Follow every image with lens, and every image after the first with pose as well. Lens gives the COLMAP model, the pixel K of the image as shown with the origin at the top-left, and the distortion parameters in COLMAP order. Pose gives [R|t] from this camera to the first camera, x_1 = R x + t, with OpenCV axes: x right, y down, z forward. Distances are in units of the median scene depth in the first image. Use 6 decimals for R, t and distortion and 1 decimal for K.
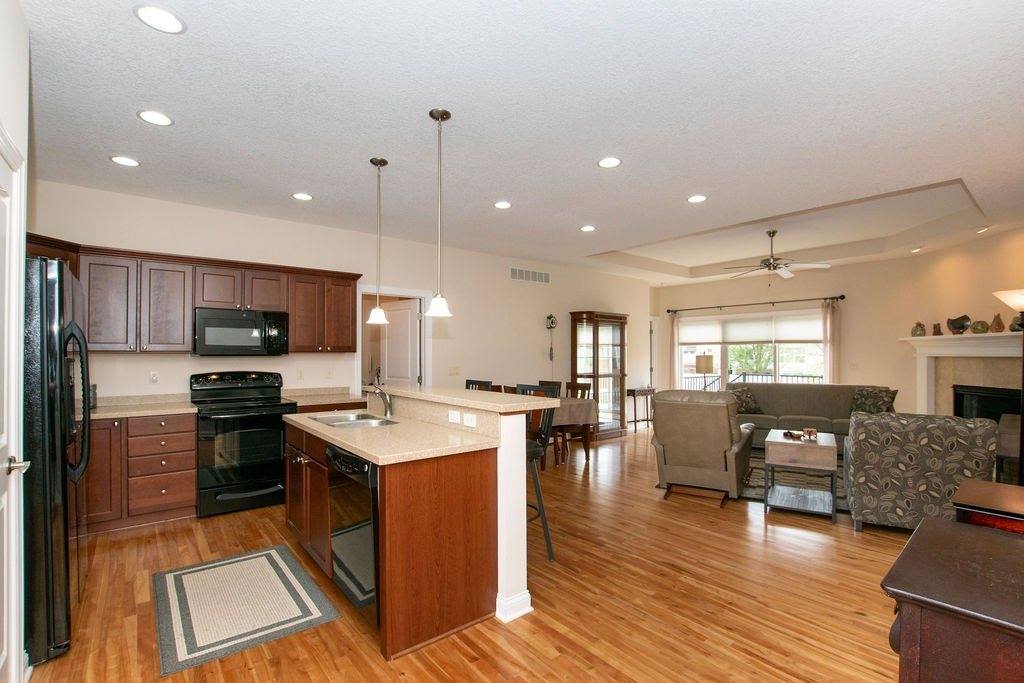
lens RADIAL K [[466.7, 0, 518.2], [0, 466.7, 346.5], [0, 0, 1]] dist [-0.001547, -0.000378]
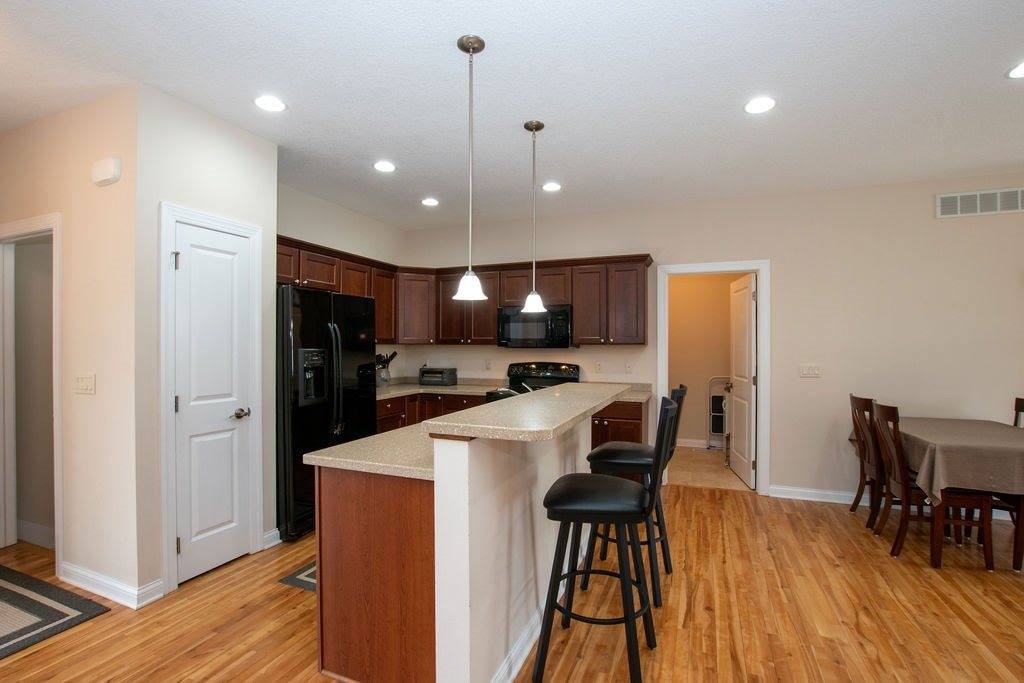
lens RADIAL K [[466.7, 0, 518.2], [0, 466.7, 346.5], [0, 0, 1]] dist [-0.001547, -0.000378]
pose [[0.488511, 0.005633, -0.872540, 0.396653], [0.008328, 0.999904, 0.011118, 0.003639], [0.872518, -0.012698, 0.488417, 0.483275]]
